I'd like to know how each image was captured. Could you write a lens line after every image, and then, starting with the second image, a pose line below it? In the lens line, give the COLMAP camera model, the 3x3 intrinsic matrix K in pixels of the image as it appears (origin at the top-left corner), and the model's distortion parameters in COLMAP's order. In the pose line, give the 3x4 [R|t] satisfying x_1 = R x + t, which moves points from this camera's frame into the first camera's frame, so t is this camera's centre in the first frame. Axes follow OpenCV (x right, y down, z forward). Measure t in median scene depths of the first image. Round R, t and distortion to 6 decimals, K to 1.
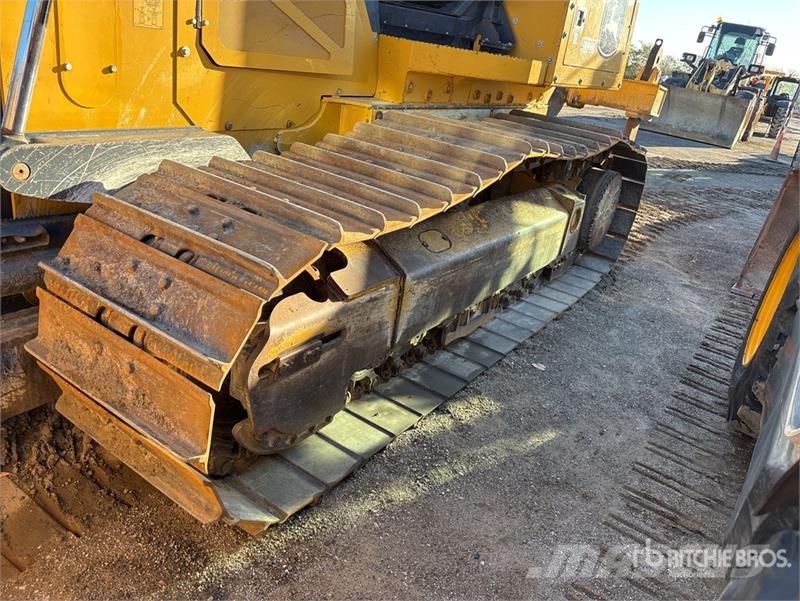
lens RADIAL K [[610.5, 0, 406.0], [0, 610.5, 305.5], [0, 0, 1]] dist [0.030602, -0.038994]
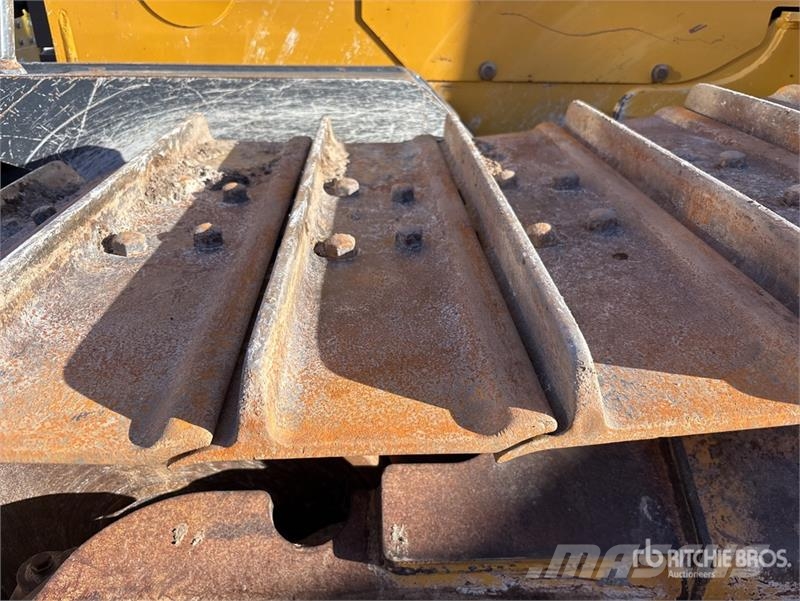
lens RADIAL K [[610.5, 0, 400.4], [0, 610.5, 307.2], [0, 0, 1]] dist [0.030602, -0.038994]
pose [[0.596860, 0.243182, -0.764605, 0.098775], [-0.255965, 0.960879, 0.105798, -0.150077], [0.760421, 0.132565, 0.635756, 0.684717]]
